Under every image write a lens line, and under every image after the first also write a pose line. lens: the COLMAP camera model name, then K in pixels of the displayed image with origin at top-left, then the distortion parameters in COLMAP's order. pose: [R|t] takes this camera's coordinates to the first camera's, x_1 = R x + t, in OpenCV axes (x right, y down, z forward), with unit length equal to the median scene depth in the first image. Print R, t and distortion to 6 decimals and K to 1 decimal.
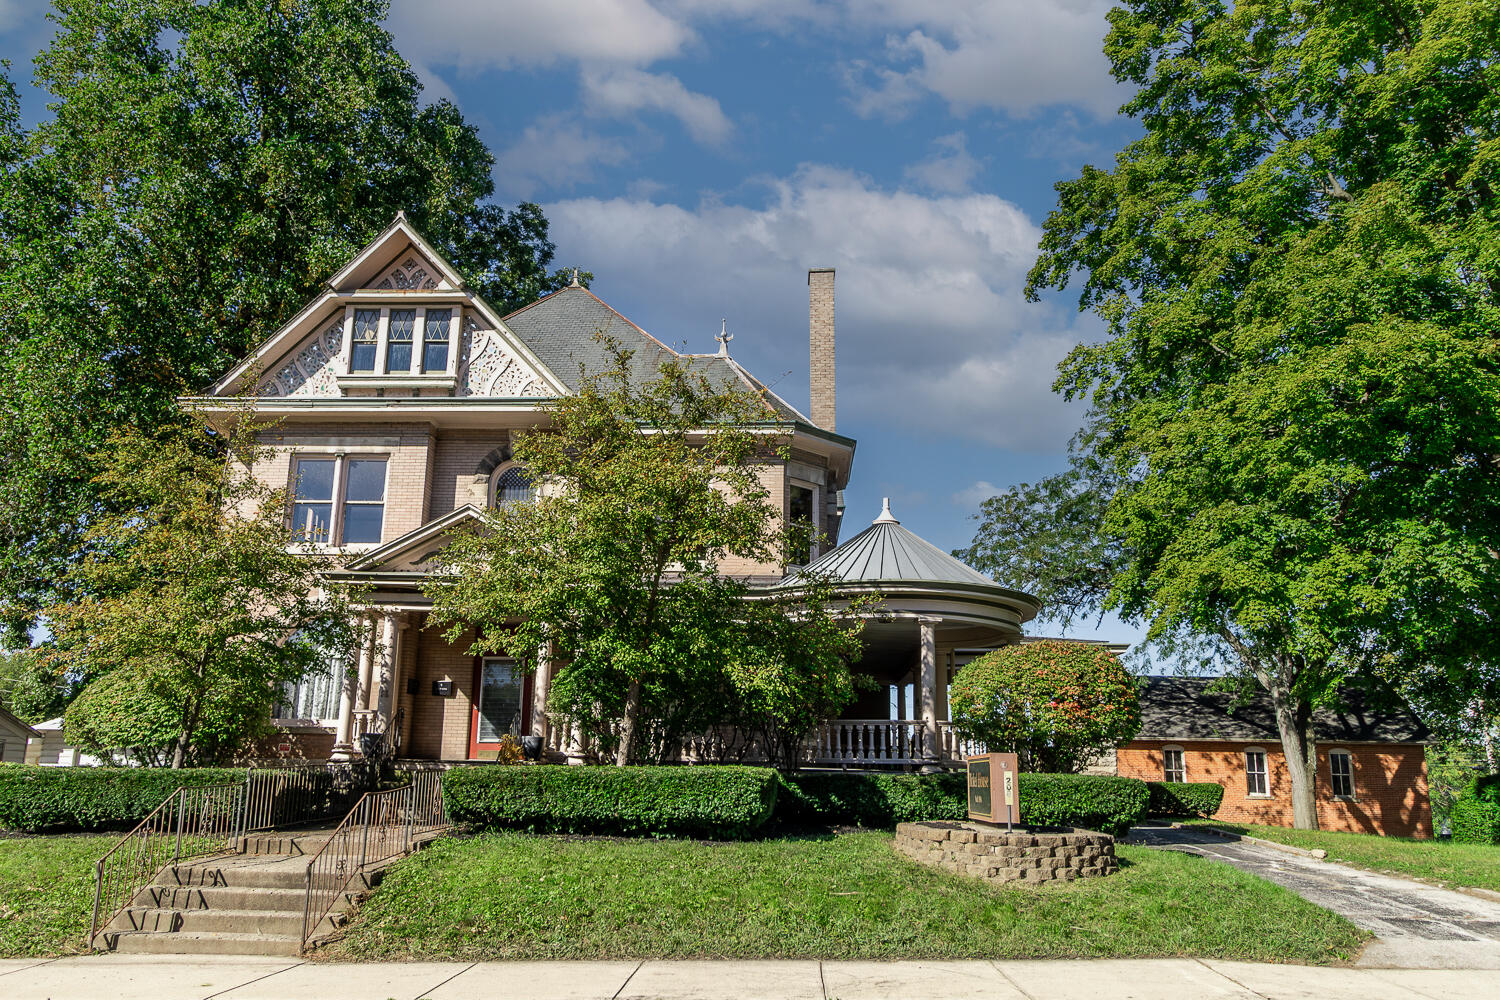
lens RADIAL K [[1156.8, 0, 730.7], [0, 1156.8, 496.8], [0, 0, 1]] dist [0.001705, -0.004286]
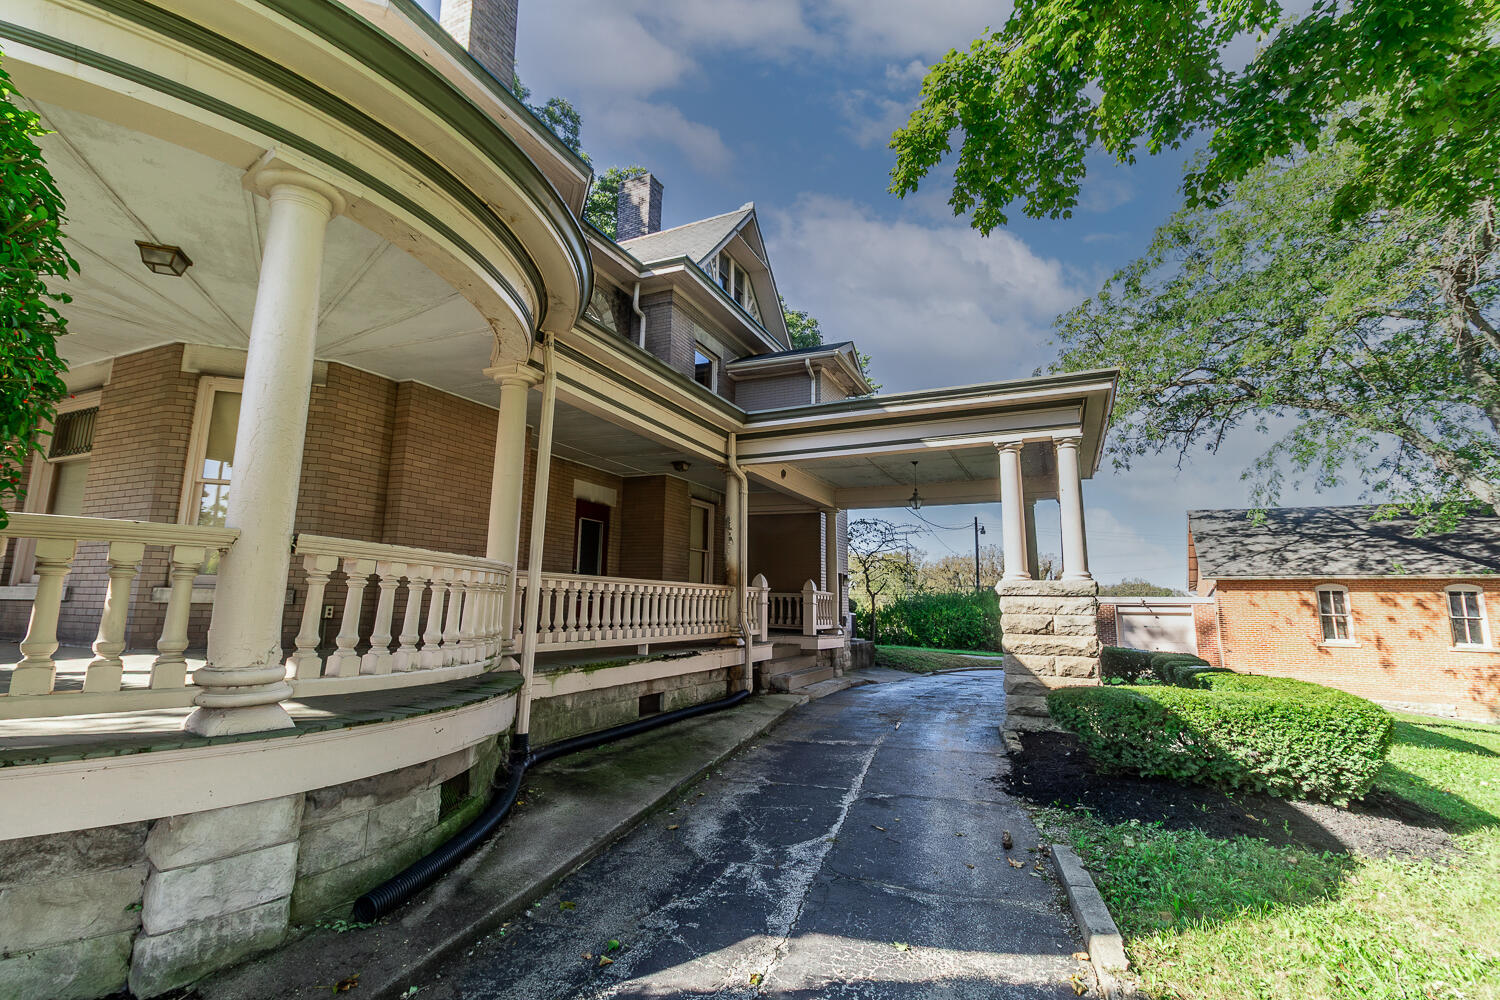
lens RADIAL K [[681.8, 0, 738.8], [0, 681.8, 487.3], [0, 0, 1]] dist [0.000162, 0.000087]
pose [[0.926674, -0.070312, -0.369230, 0.359778], [0.092436, 0.994809, 0.042549, 0.176251], [0.364322, -0.073560, 0.928363, 0.826062]]
